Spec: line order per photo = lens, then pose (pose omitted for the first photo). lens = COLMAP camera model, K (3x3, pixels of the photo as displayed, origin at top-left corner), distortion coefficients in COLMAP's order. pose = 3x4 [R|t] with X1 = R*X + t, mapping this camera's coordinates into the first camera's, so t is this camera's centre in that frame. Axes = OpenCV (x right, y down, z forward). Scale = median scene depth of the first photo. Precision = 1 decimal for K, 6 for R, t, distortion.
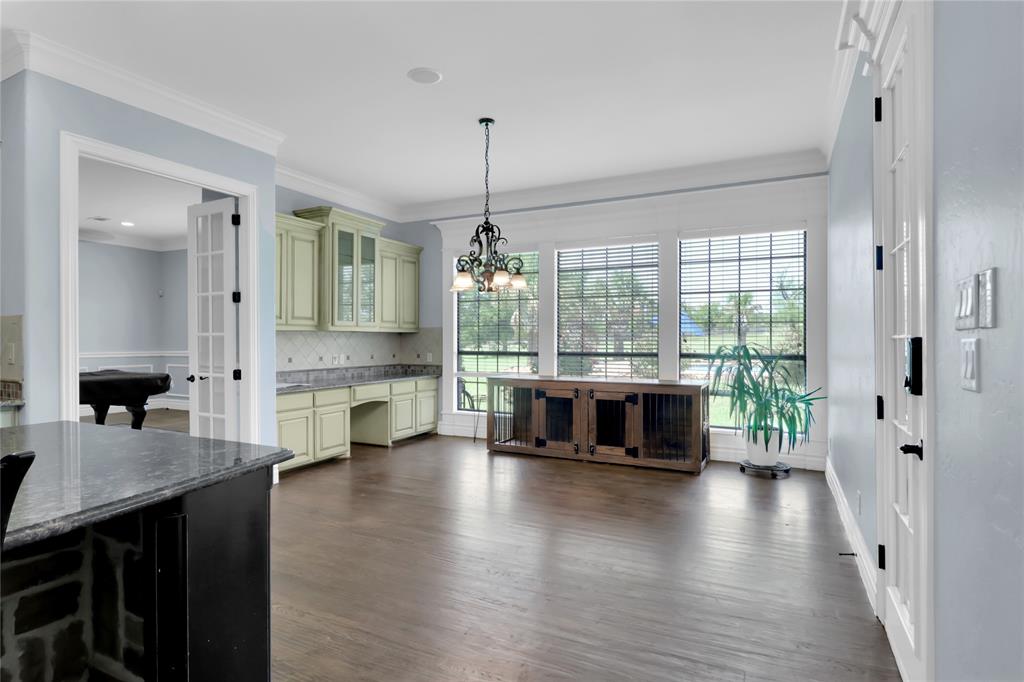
lens RADIAL K [[540.0, 0, 494.4], [0, 540.0, 336.0], [0, 0, 1]] dist [0.003954, -0.017539]
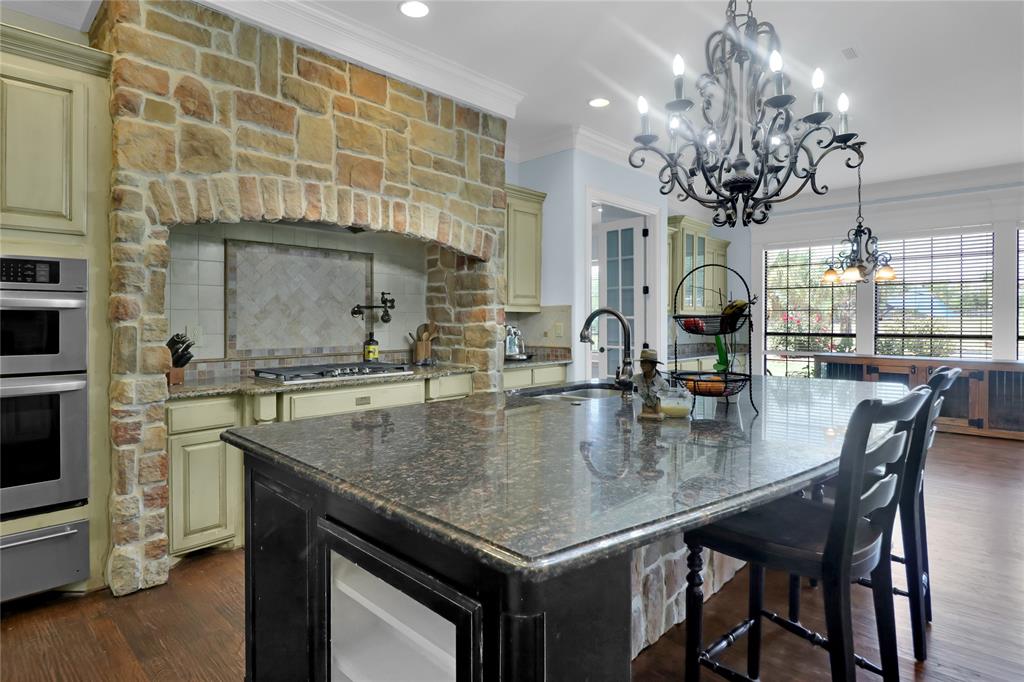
lens RADIAL K [[545.6, 0, 504.9], [0, 545.6, 321.6], [0, 0, 1]] dist [0.000651, -0.013309]
pose [[0.957173, 0.003012, -0.289501, -0.373686], [-0.000884, 0.999972, 0.007484, -0.001966], [0.289515, -0.006907, 0.957148, -0.367651]]
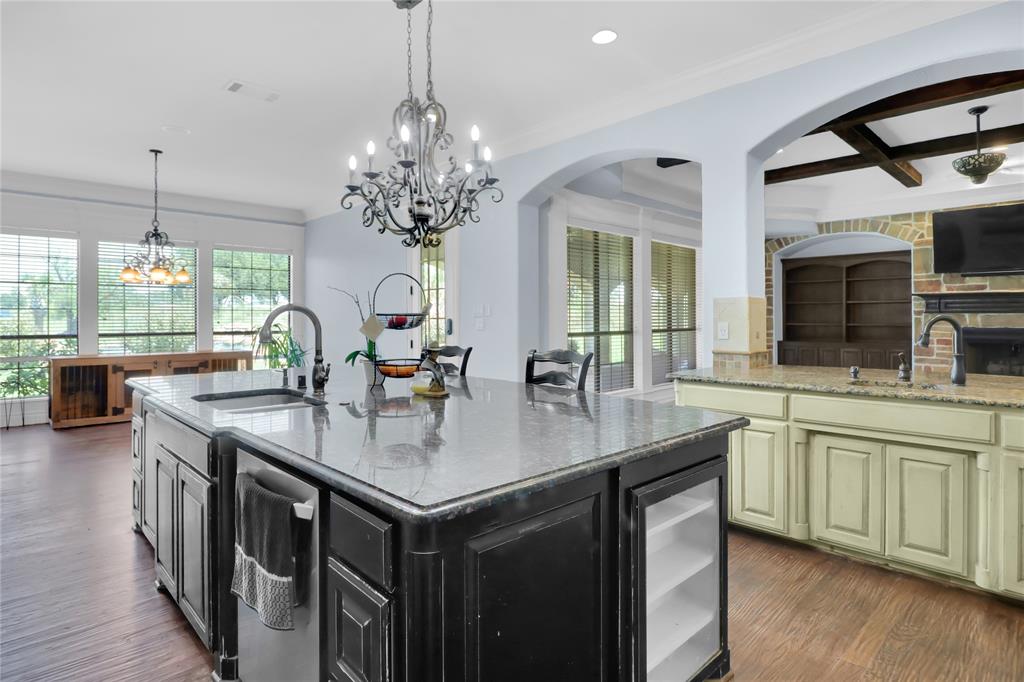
lens RADIAL K [[545.6, 0, 504.9], [0, 545.6, 321.6], [0, 0, 1]] dist [0.000651, -0.013309]
pose [[0.346018, -0.002820, 0.938223, -0.824372], [-0.002862, 0.999988, 0.004061, 0.000078], [-0.938223, -0.004090, 0.346006, -0.201785]]
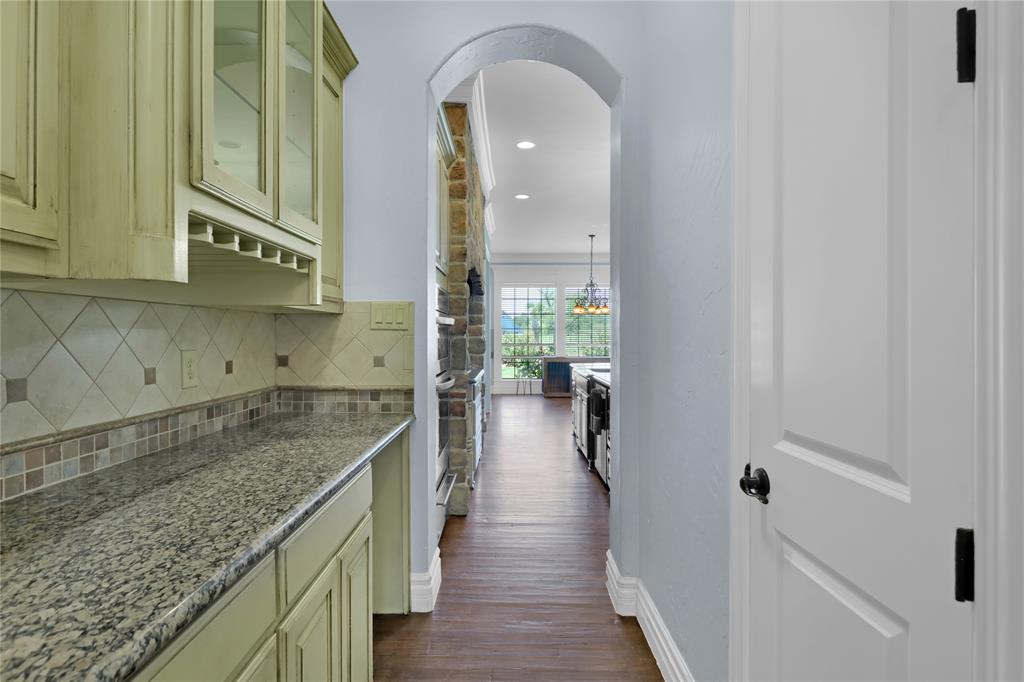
lens RADIAL K [[540.0, 0, 494.4], [0, 540.0, 336.0], [0, 0, 1]] dist [0.003954, -0.017539]
pose [[0.908828, -0.001216, 0.417169, -1.122520], [-0.003669, 0.999934, 0.010910, -0.013319], [-0.417154, -0.011446, 0.908764, -0.723580]]
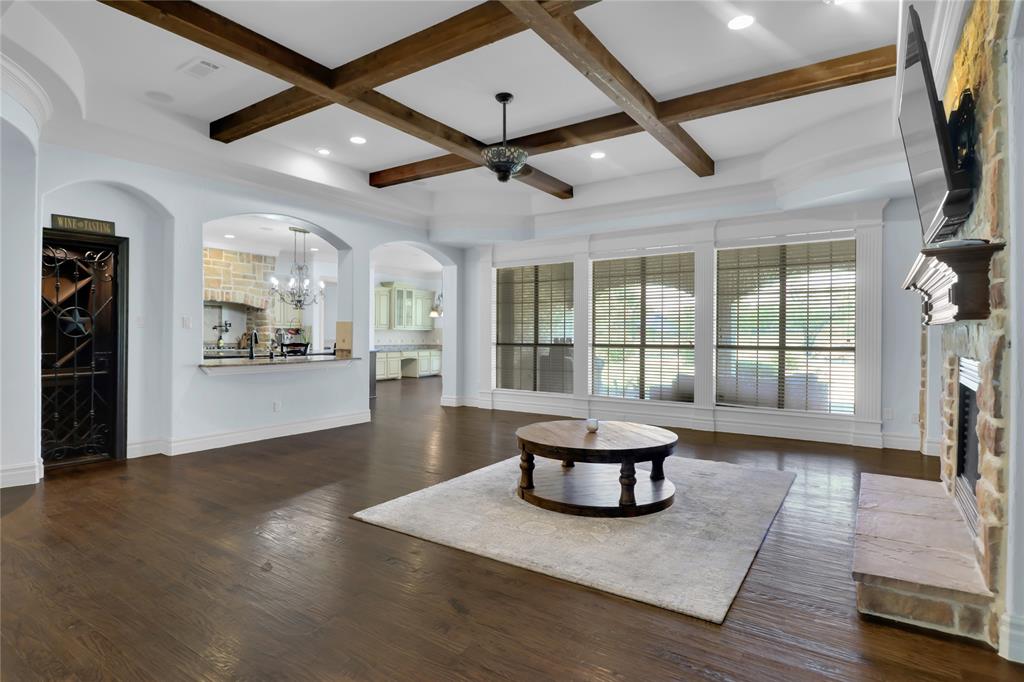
lens RADIAL K [[540.0, 0, 494.4], [0, 540.0, 336.0], [0, 0, 1]] dist [0.003954, -0.017539]
pose [[0.988949, 0.012109, -0.147762, 0.609606], [-0.010786, 0.999894, 0.009752, -0.011323], [0.147865, -0.008050, 0.988975, -1.628470]]
